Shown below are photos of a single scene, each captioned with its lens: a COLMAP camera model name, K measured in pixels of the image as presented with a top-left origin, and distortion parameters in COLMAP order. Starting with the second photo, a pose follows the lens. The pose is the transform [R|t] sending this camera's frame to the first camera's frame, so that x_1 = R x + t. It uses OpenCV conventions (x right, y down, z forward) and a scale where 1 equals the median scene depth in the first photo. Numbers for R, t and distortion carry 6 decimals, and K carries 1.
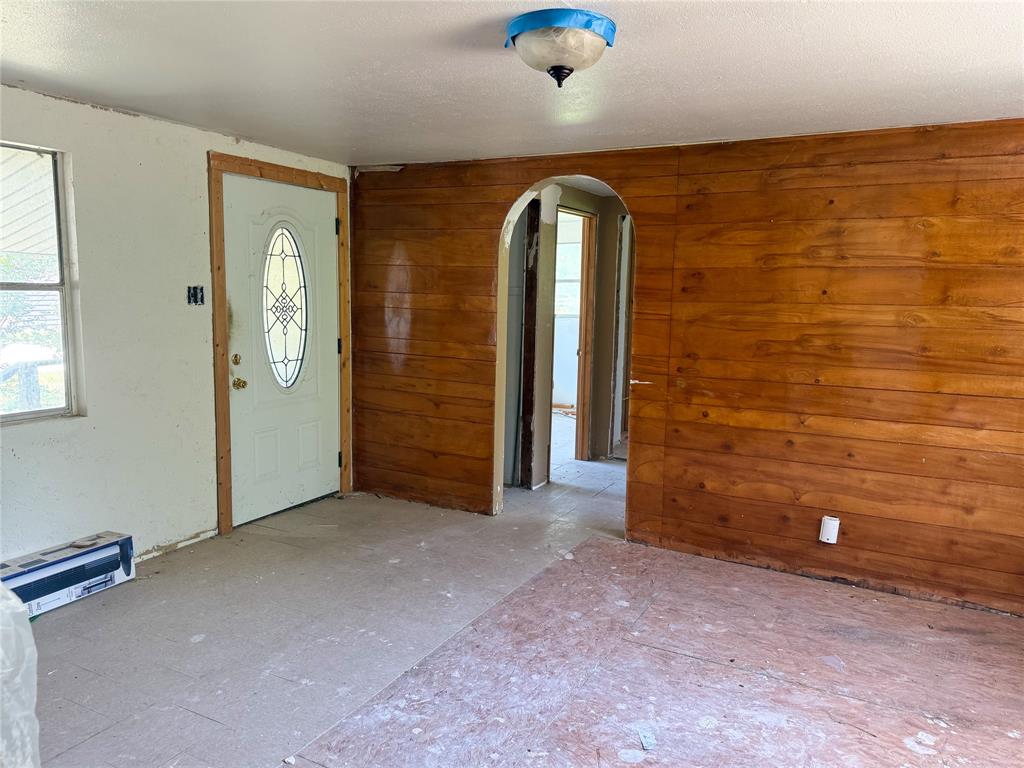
lens RADIAL K [[750.4, 0, 515.8], [0, 750.4, 387.8], [0, 0, 1]] dist [0.038563, -0.054300]
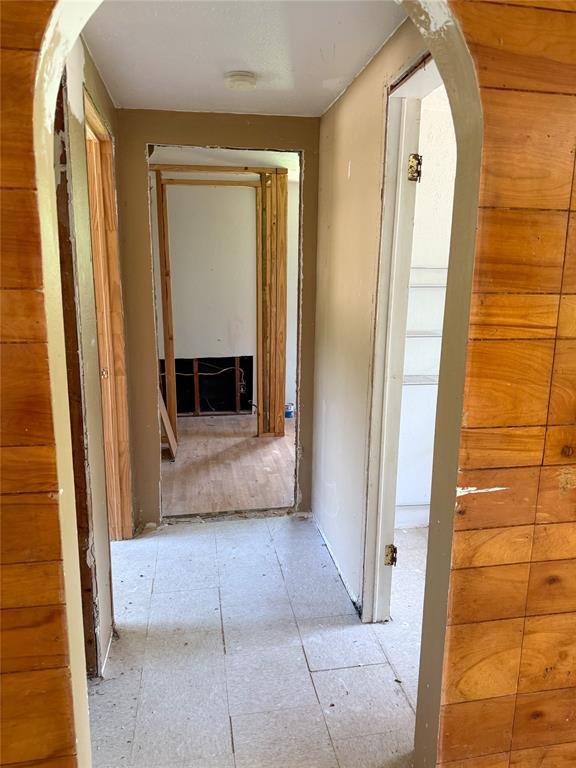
lens RADIAL K [[562.8, 0, 305.3], [0, 562.8, 391.0], [0, 0, 1]] dist [0.038563, -0.054300]
pose [[0.788051, -0.134269, 0.600790, -0.093257], [0.085020, 0.990311, 0.109802, -0.106533], [-0.609711, -0.035451, 0.791830, 0.827744]]
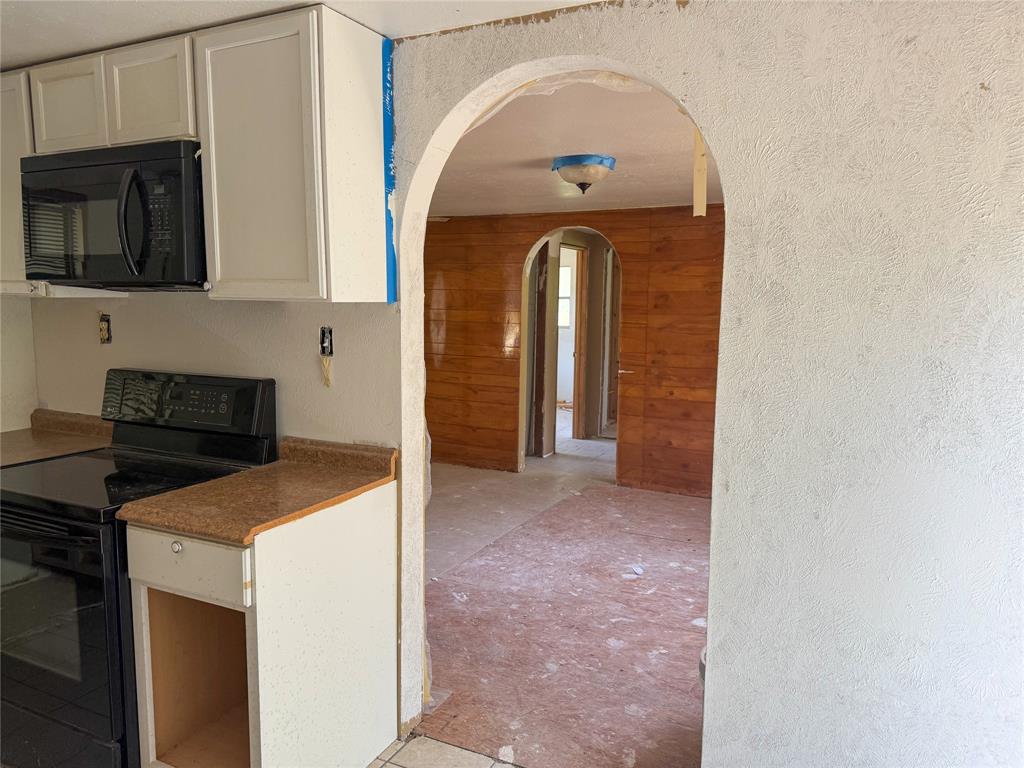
lens RADIAL K [[750.4, 0, 505.7], [0, 750.4, 387.2], [0, 0, 1]] dist [0.038563, -0.054300]
pose [[0.999697, -0.009645, 0.022633, -0.094617], [0.010089, 0.999757, -0.019585, 0.048277], [-0.022439, 0.019808, 0.999552, -0.418349]]
